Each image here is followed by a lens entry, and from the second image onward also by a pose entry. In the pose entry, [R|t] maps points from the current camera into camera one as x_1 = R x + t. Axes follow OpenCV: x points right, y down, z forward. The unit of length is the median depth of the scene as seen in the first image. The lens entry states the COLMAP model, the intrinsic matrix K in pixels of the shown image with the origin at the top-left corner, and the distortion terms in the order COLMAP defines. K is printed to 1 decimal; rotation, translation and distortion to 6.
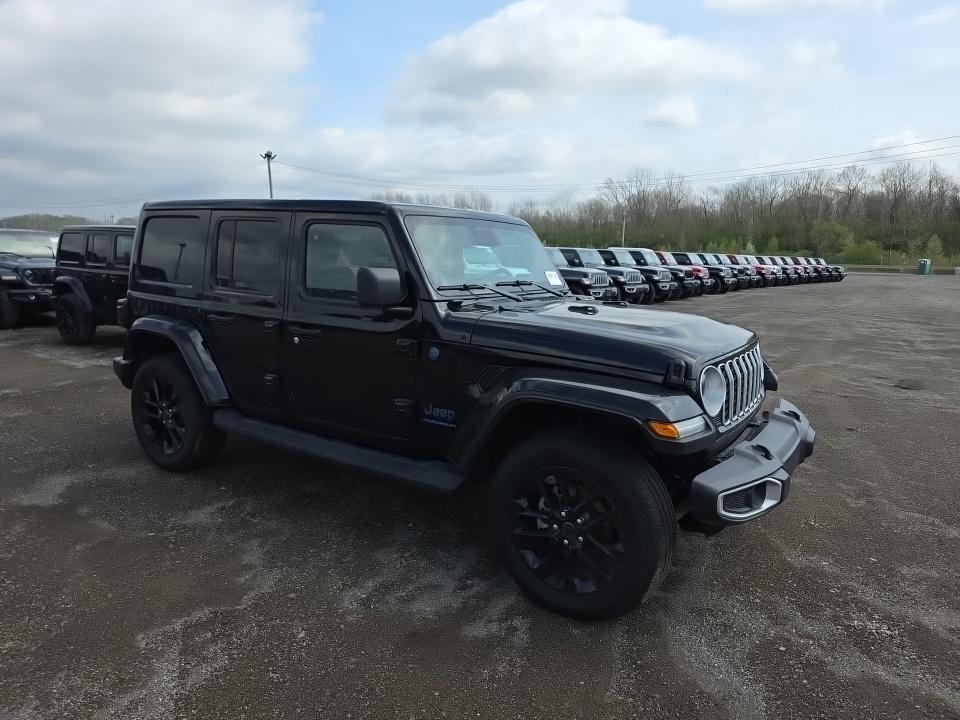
lens RADIAL K [[654.0, 0, 478.0], [0, 654.0, 361.6], [0, 0, 1]] dist [0.035462, -0.024905]
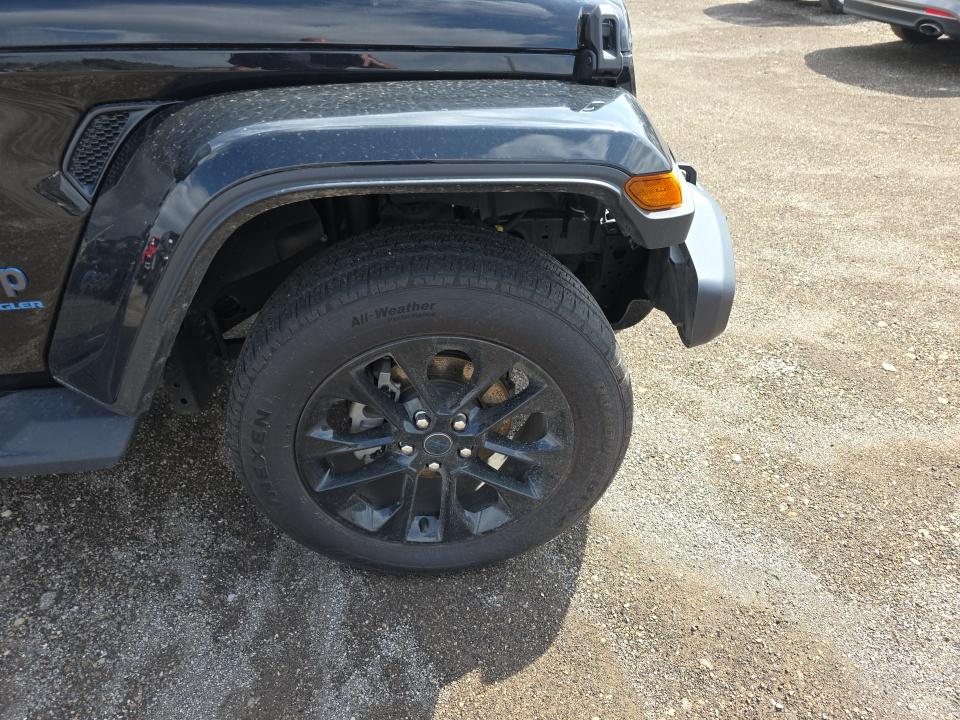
lens RADIAL K [[654.0, 0, 476.6], [0, 654.0, 358.3], [0, 0, 1]] dist [0.035462, -0.024905]
pose [[0.766421, -0.402998, 0.500191, -0.050047], [0.139282, 0.864441, 0.483055, -0.021667], [-0.627056, -0.300556, 0.718656, 0.644610]]
